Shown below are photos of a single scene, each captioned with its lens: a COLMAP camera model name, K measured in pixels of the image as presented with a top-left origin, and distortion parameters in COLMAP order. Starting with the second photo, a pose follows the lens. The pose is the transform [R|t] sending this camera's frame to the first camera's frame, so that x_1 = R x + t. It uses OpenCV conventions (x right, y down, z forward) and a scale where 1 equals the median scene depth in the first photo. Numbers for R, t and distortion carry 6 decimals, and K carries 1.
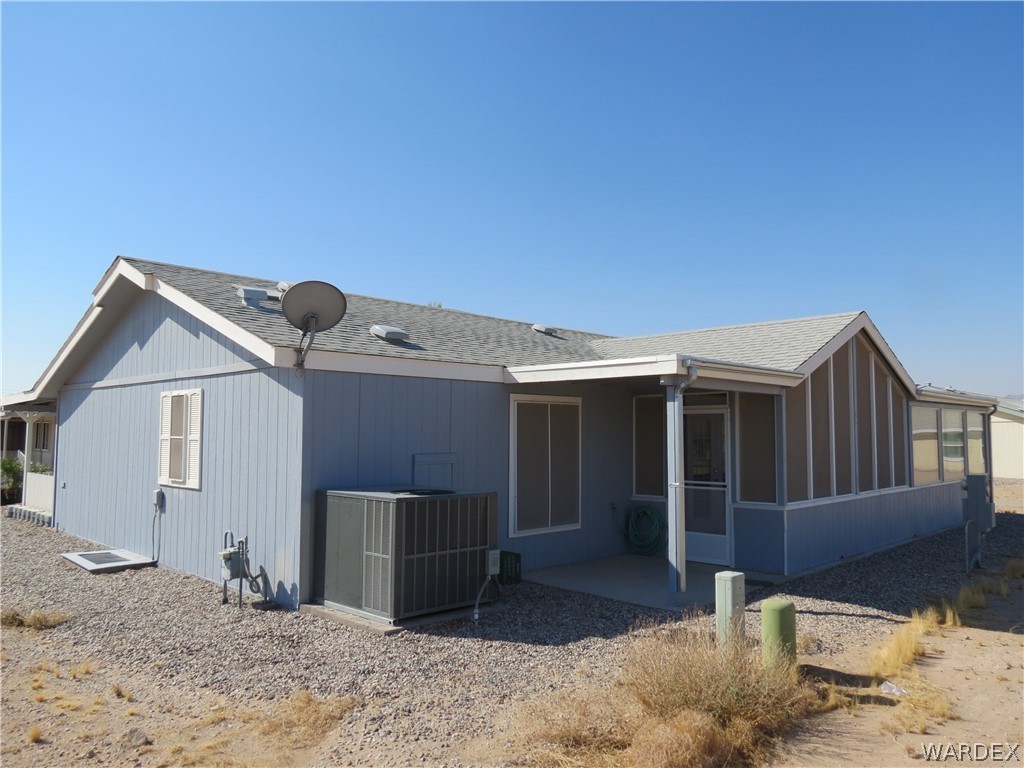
lens RADIAL K [[781.2, 0, 512.0], [0, 781.2, 384.0], [0, 0, 1]] dist [-0.000964, -0.043621]
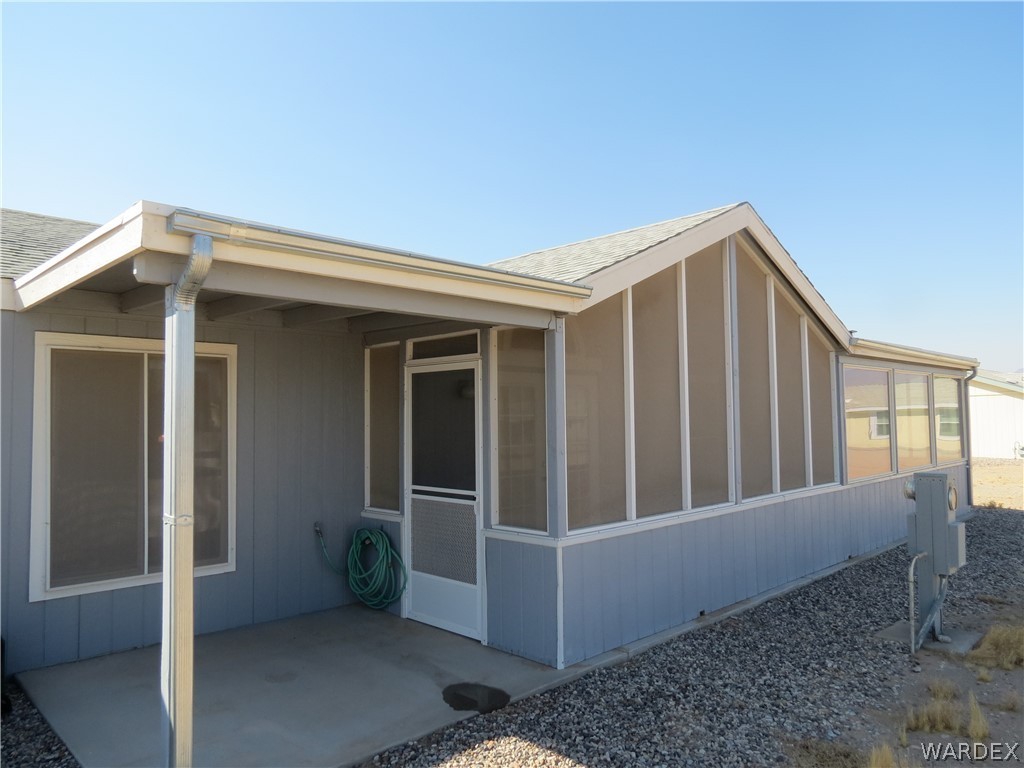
lens RADIAL K [[728.3, 0, 512.0], [0, 728.3, 384.0], [0, 0, 1]] dist [-0.032331, 0.001811]
pose [[0.999656, -0.012415, -0.023082, 0.290900], [0.012826, 0.999760, 0.017737, 0.037429], [0.022856, -0.018027, 0.999576, 0.447379]]
